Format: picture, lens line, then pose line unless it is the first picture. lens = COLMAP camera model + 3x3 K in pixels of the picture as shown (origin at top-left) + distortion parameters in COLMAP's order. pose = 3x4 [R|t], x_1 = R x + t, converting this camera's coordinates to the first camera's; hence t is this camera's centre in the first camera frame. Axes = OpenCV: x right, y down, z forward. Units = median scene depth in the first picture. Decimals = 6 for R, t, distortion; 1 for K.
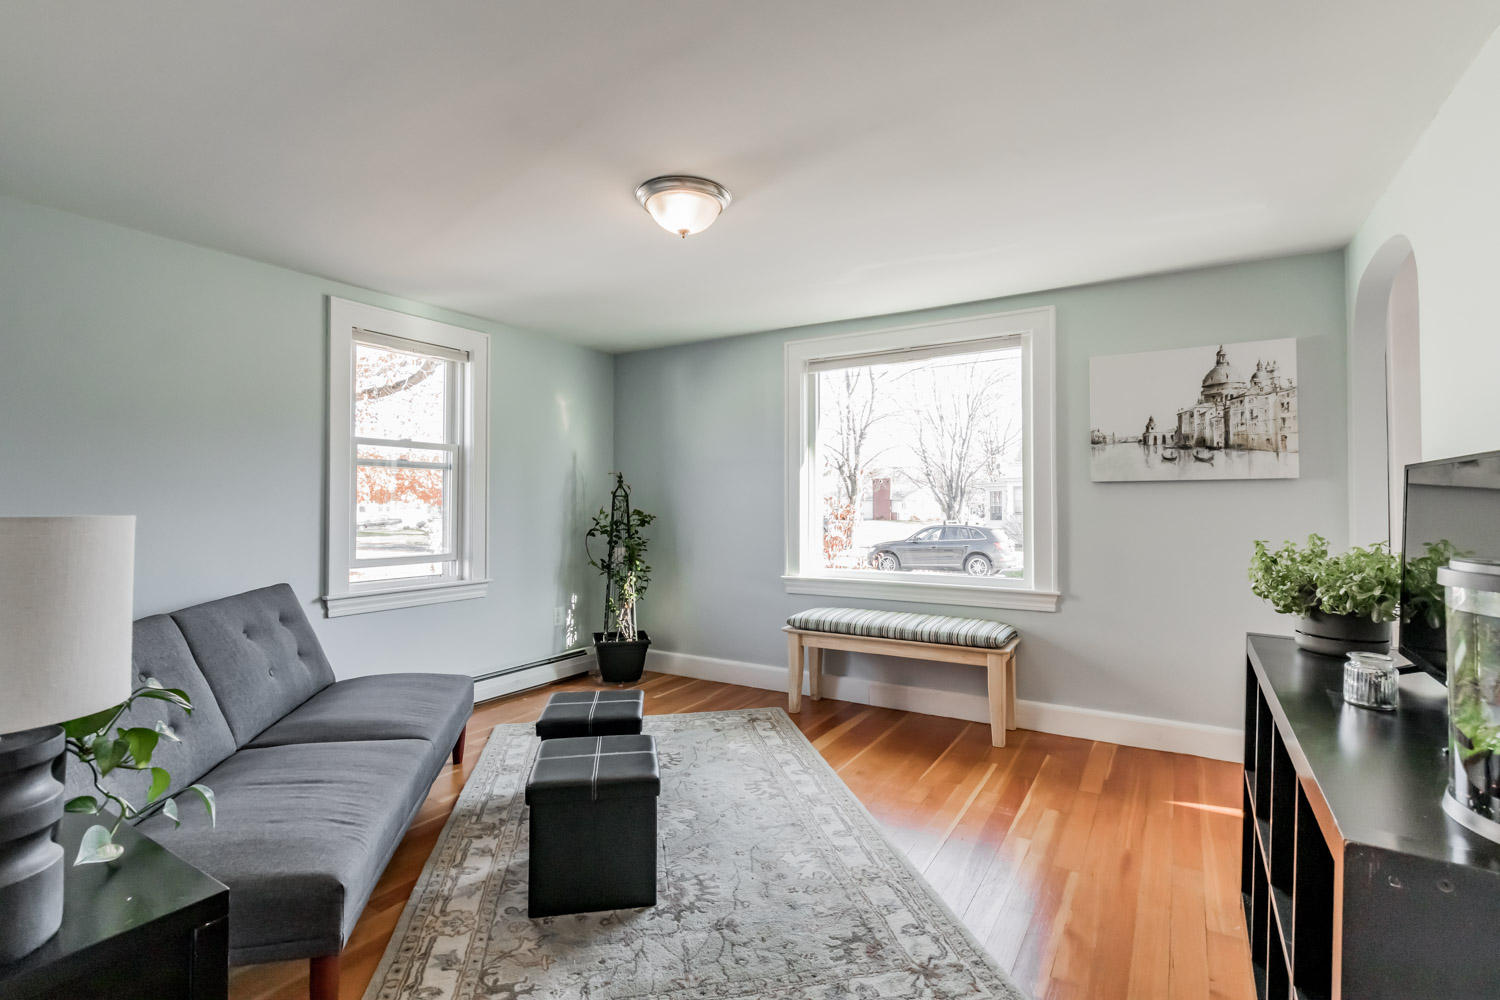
lens RADIAL K [[696.0, 0, 726.2], [0, 696.0, 498.5], [0, 0, 1]] dist [-0.001805, -0.001678]
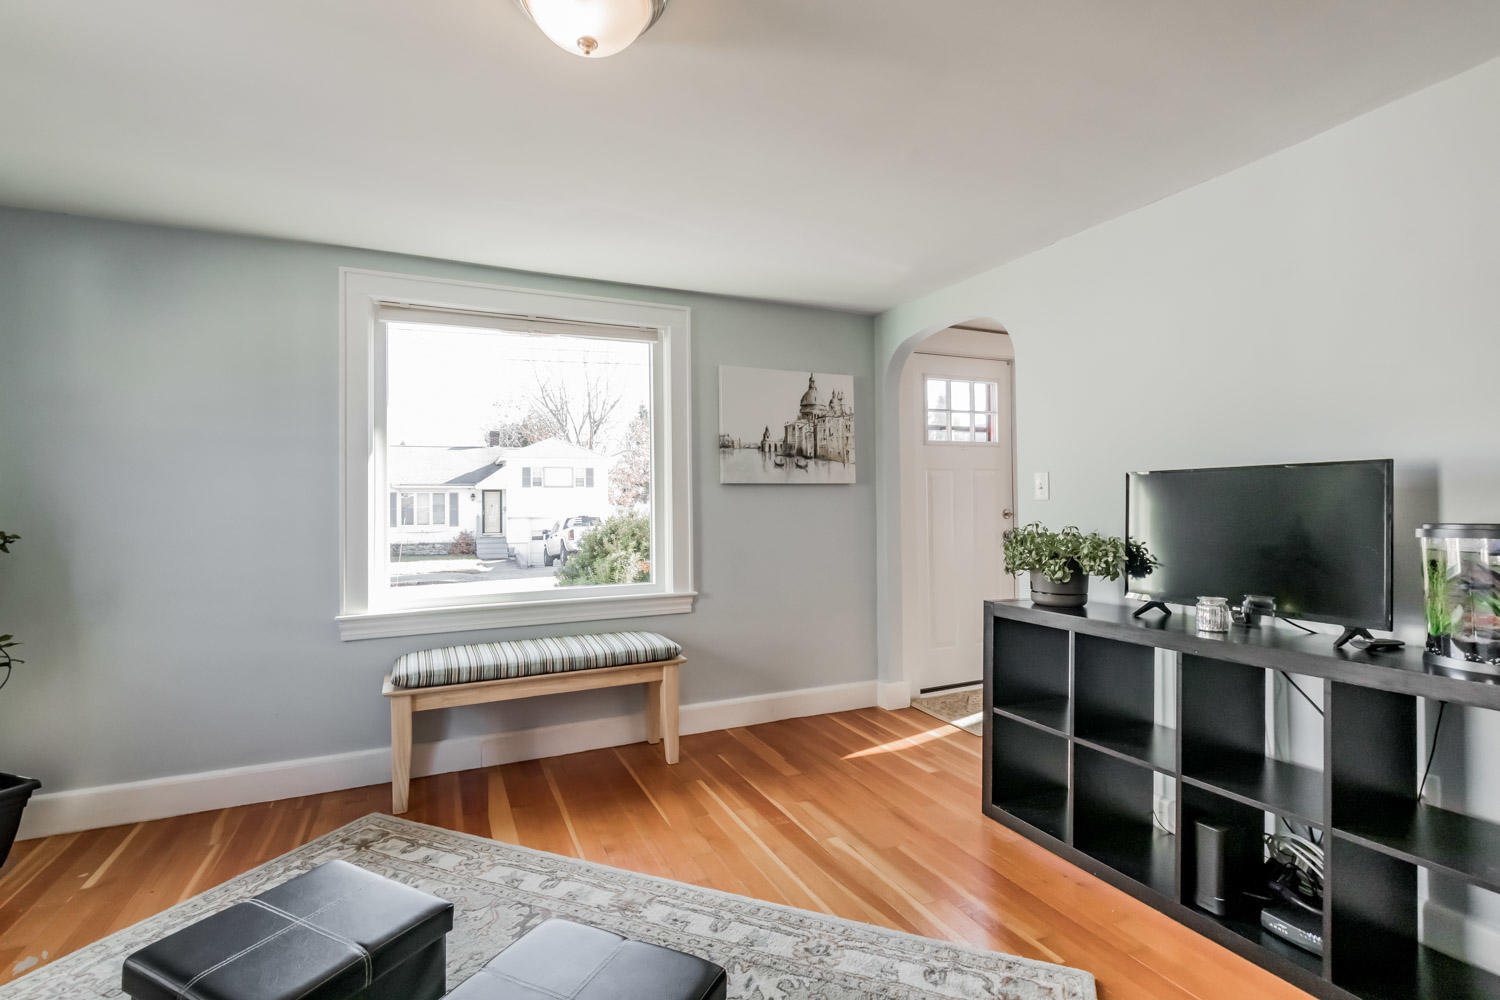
lens RADIAL K [[696.0, 0, 746.9], [0, 696.0, 502.8], [0, 0, 1]] dist [-0.001805, -0.001678]
pose [[0.545265, 0.002111, 0.838261, -0.357482], [0.006541, 0.999956, -0.006774, 0.013266], [-0.838238, 0.009177, 0.545227, 0.420793]]
